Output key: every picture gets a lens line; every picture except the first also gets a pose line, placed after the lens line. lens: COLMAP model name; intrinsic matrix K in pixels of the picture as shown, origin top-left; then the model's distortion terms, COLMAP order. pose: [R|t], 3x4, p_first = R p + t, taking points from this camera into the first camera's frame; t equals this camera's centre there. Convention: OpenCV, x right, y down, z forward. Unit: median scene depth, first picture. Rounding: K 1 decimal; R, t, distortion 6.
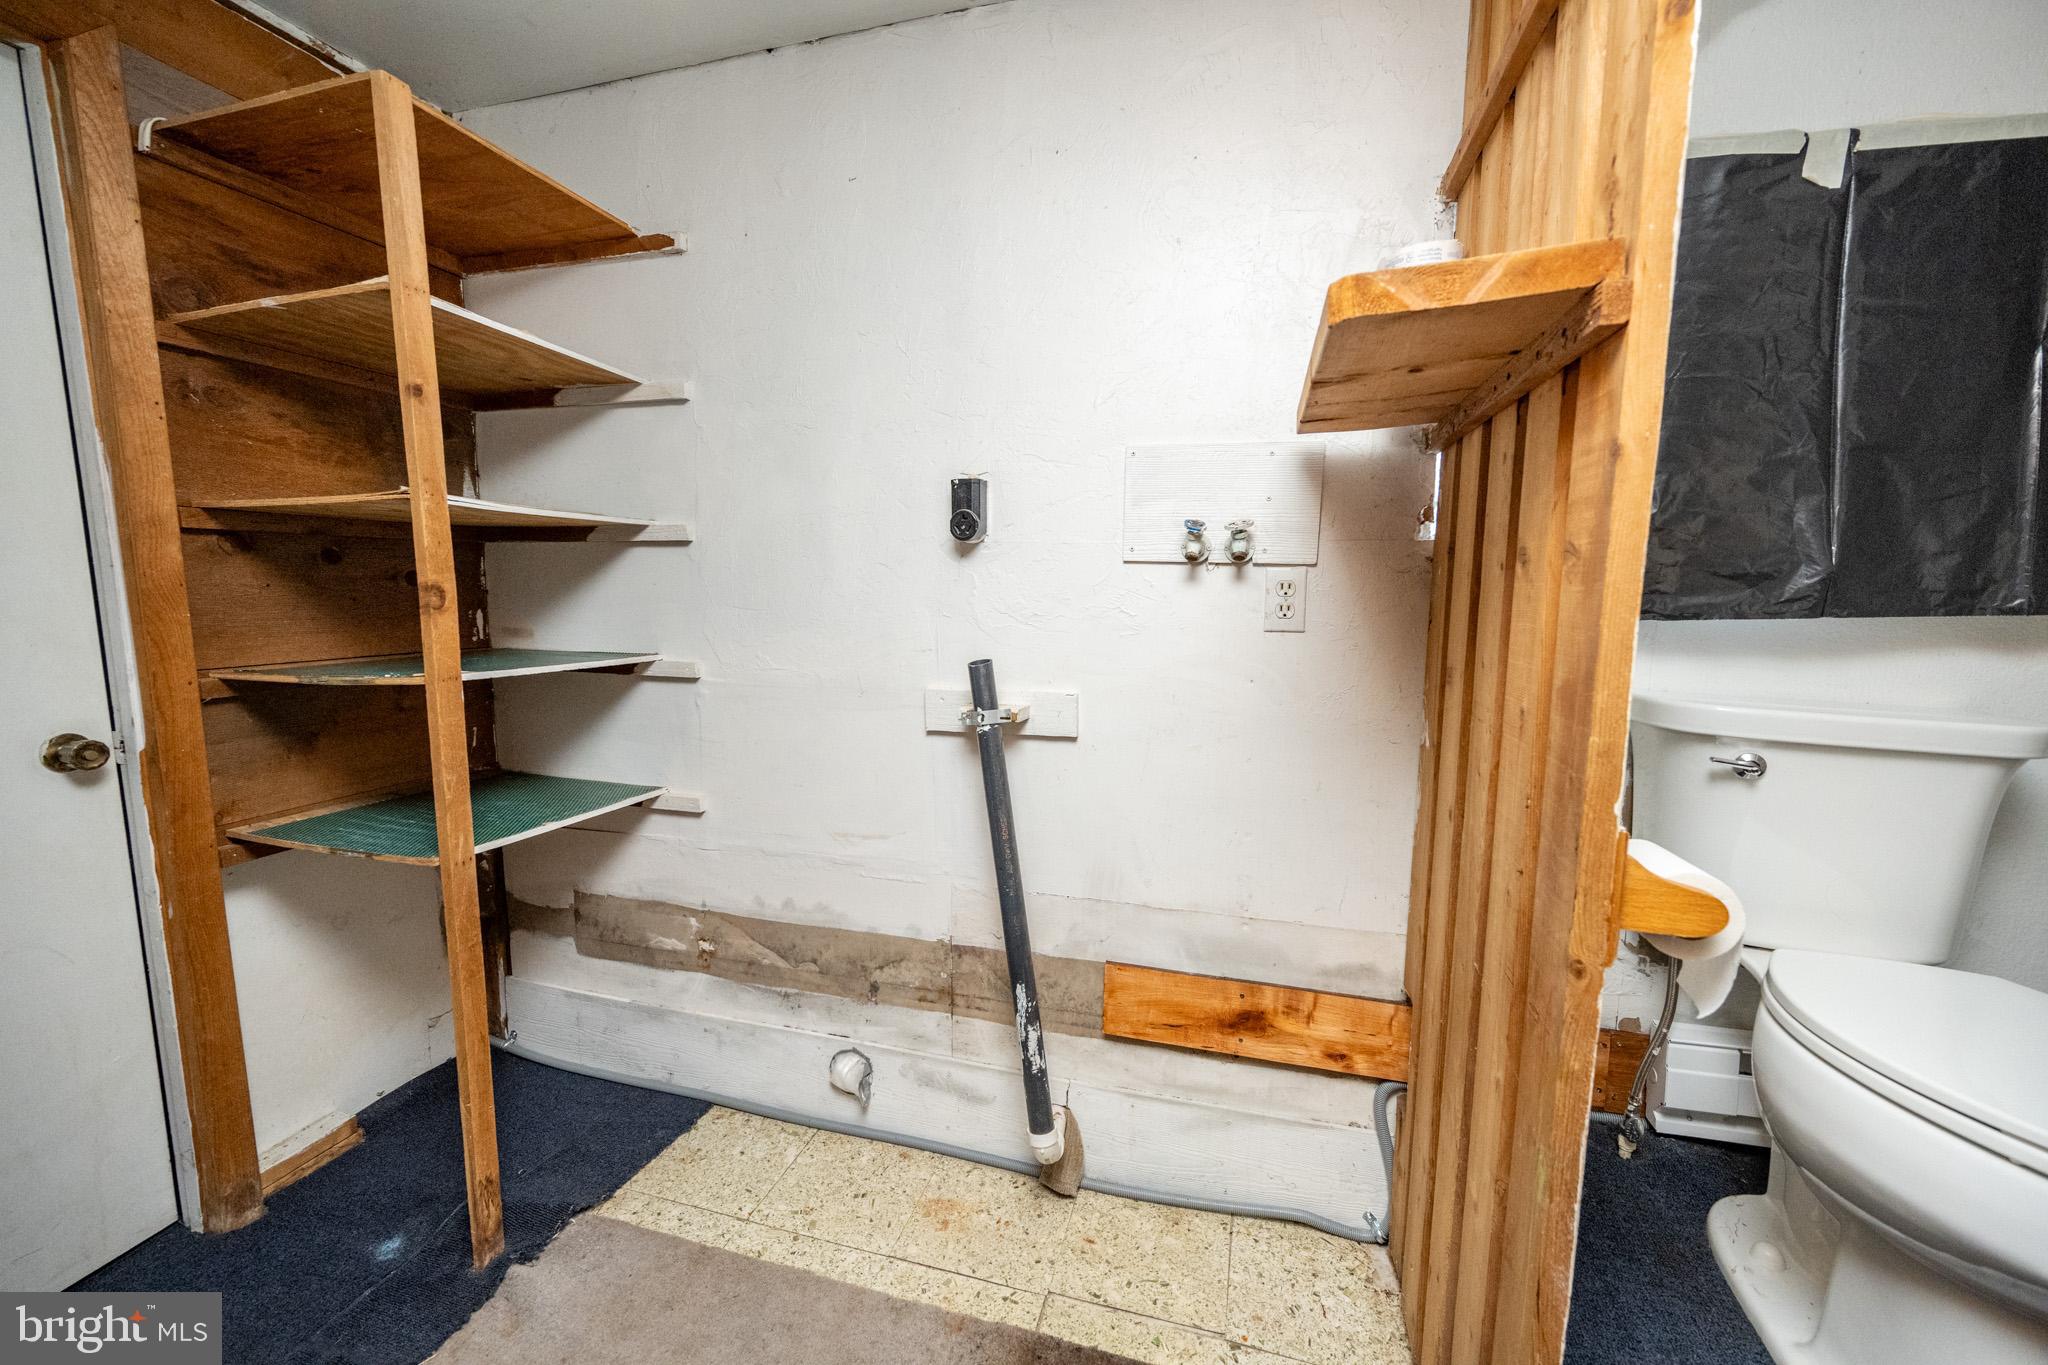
lens RADIAL K [[807.9, 0, 1023.6], [0, 807.9, 676.9], [0, 0, 1]] dist [-0.002075, 0.000022]
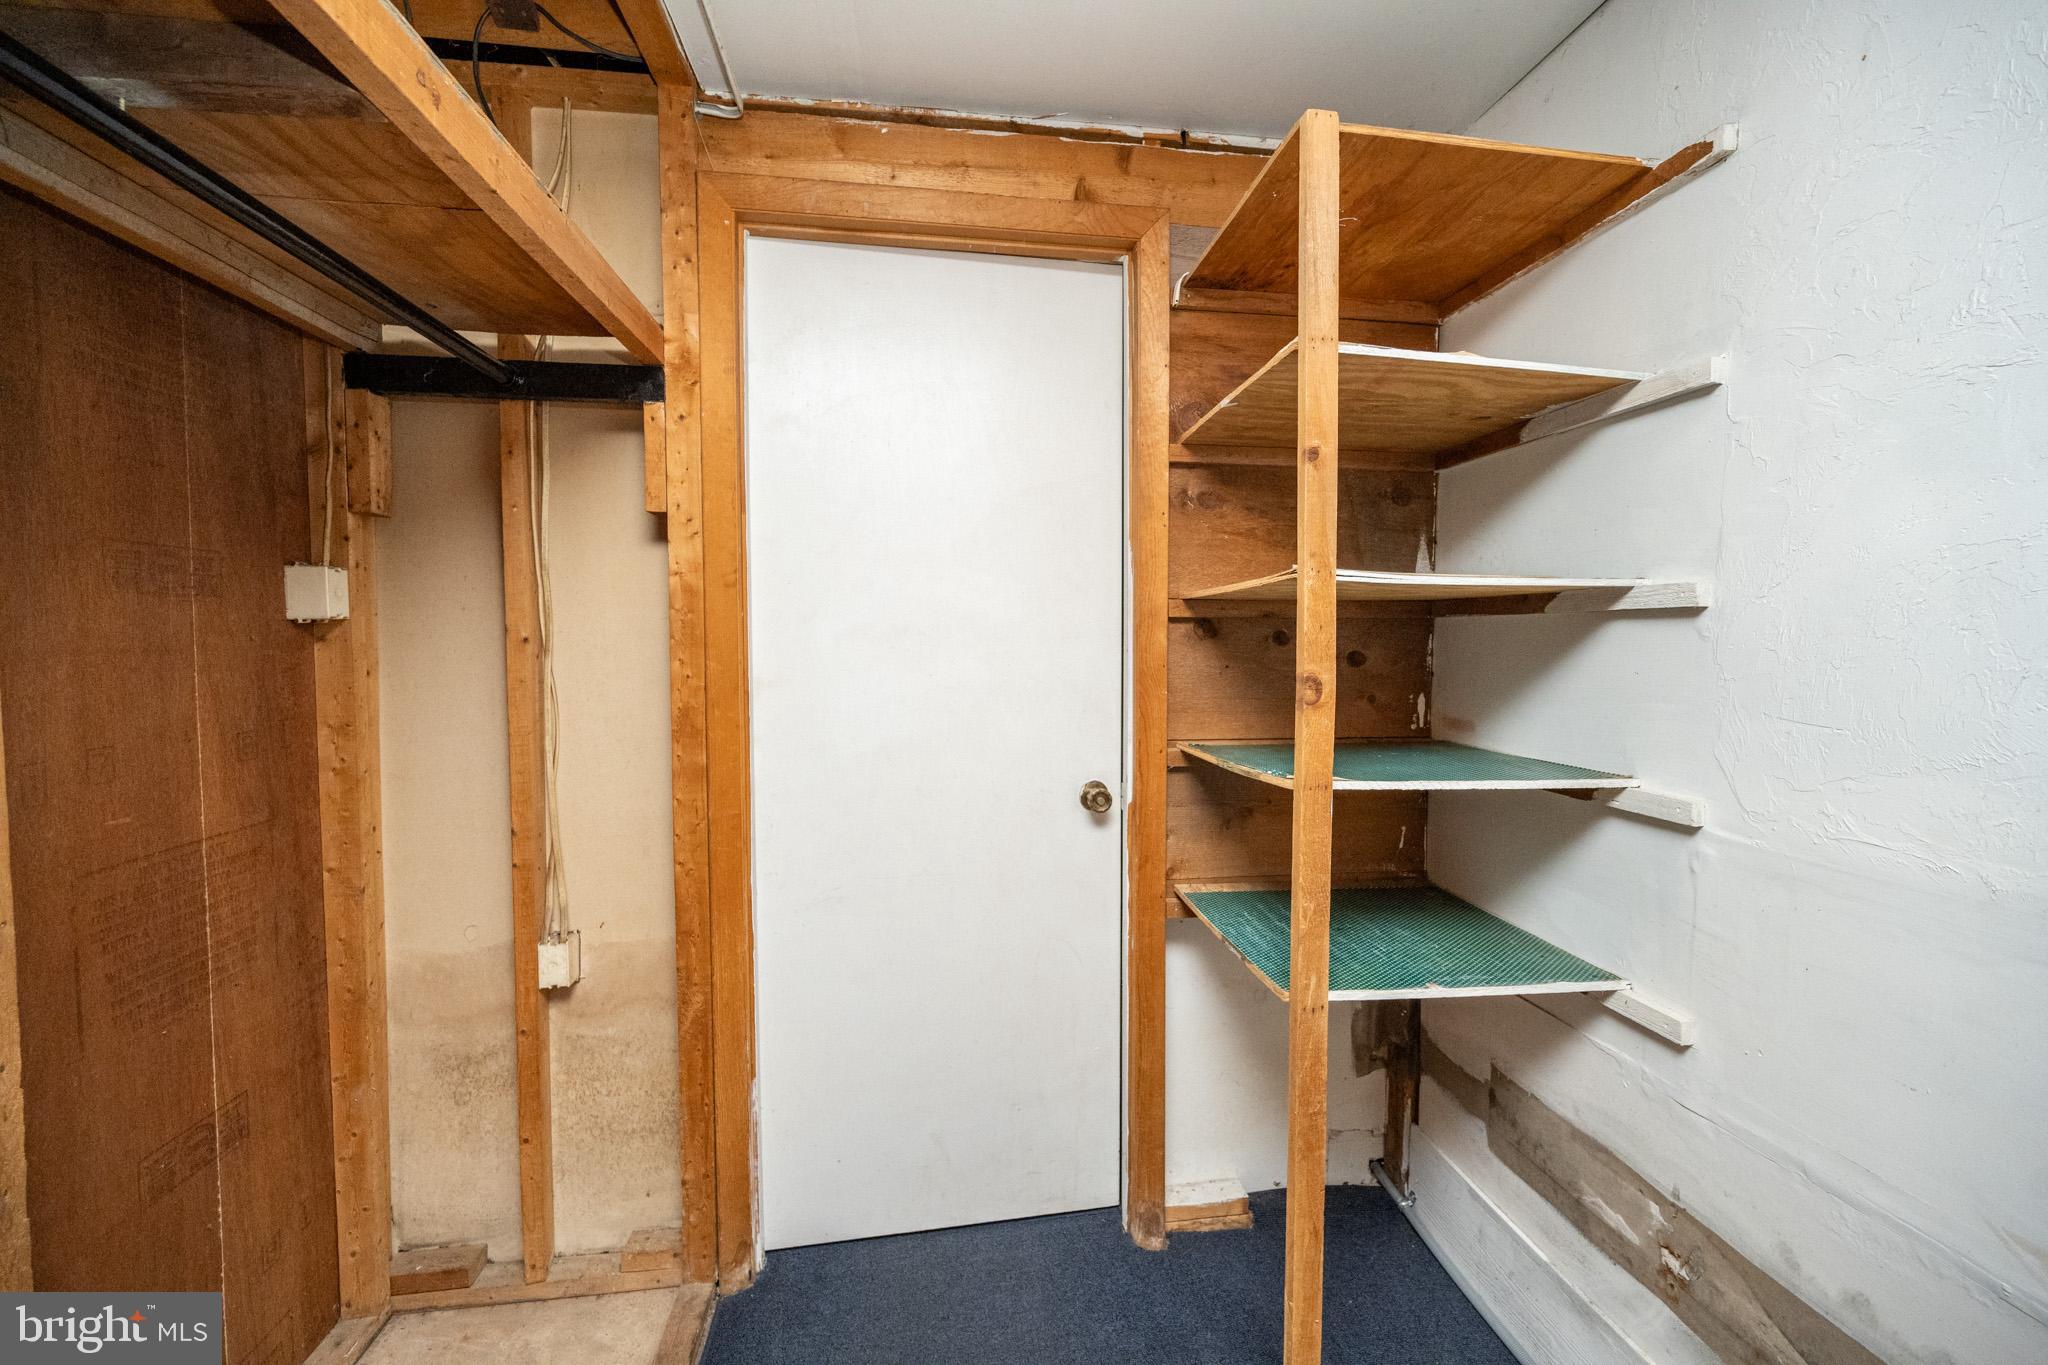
lens RADIAL K [[806.5, 0, 1026.8], [0, 806.5, 674.6], [0, 0, 1]] dist [-0.000851, -0.000254]
pose [[0.404161, 0.034110, -0.914051, -0.056975], [-0.106865, 0.994222, -0.010151, -0.059526], [0.908424, 0.101783, 0.405471, 0.302550]]
